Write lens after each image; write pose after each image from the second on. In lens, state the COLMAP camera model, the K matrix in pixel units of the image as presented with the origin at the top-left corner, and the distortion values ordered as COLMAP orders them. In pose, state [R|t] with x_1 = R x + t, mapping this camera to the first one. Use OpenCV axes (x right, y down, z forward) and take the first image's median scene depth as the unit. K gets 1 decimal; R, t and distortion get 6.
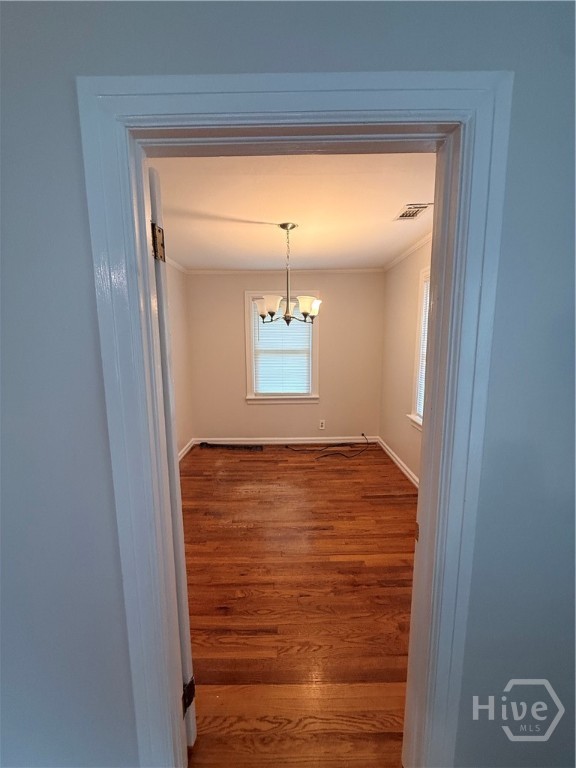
lens RADIAL K [[305.4, 0, 287.5], [0, 305.4, 379.9], [0, 0, 1]] dist [-0.000268, -0.000182]
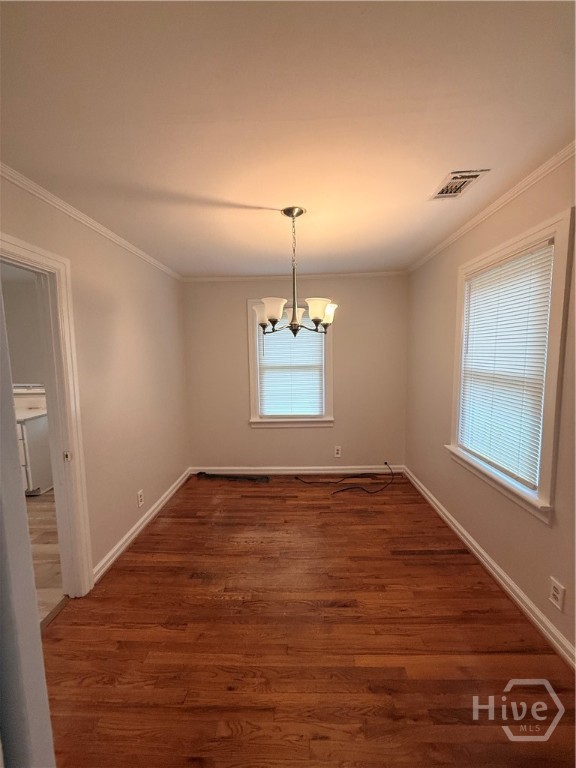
lens RADIAL K [[305.4, 0, 287.5], [0, 305.4, 379.9], [0, 0, 1]] dist [-0.000268, -0.000182]
pose [[0.999187, -0.008104, -0.039501, 0.011466], [0.006308, 0.998950, -0.045371, -0.026402], [0.039827, 0.045085, 0.998189, 0.190390]]
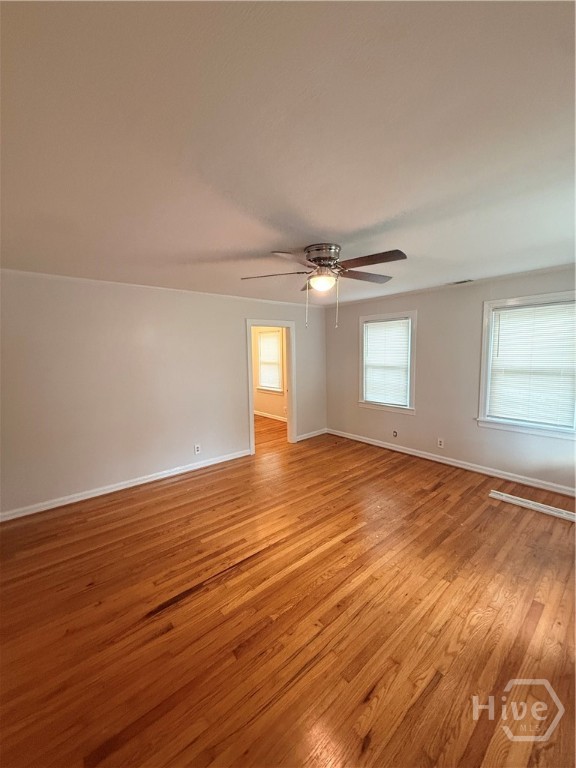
lens RADIAL K [[305.4, 0, 287.5], [0, 305.4, 379.9], [0, 0, 1]] dist [-0.000268, -0.000182]
pose [[0.639529, 0.067988, -0.765754, 0.918301], [-0.100013, 0.994974, 0.004813, -0.013836], [0.762233, 0.073507, 0.643115, -0.019530]]
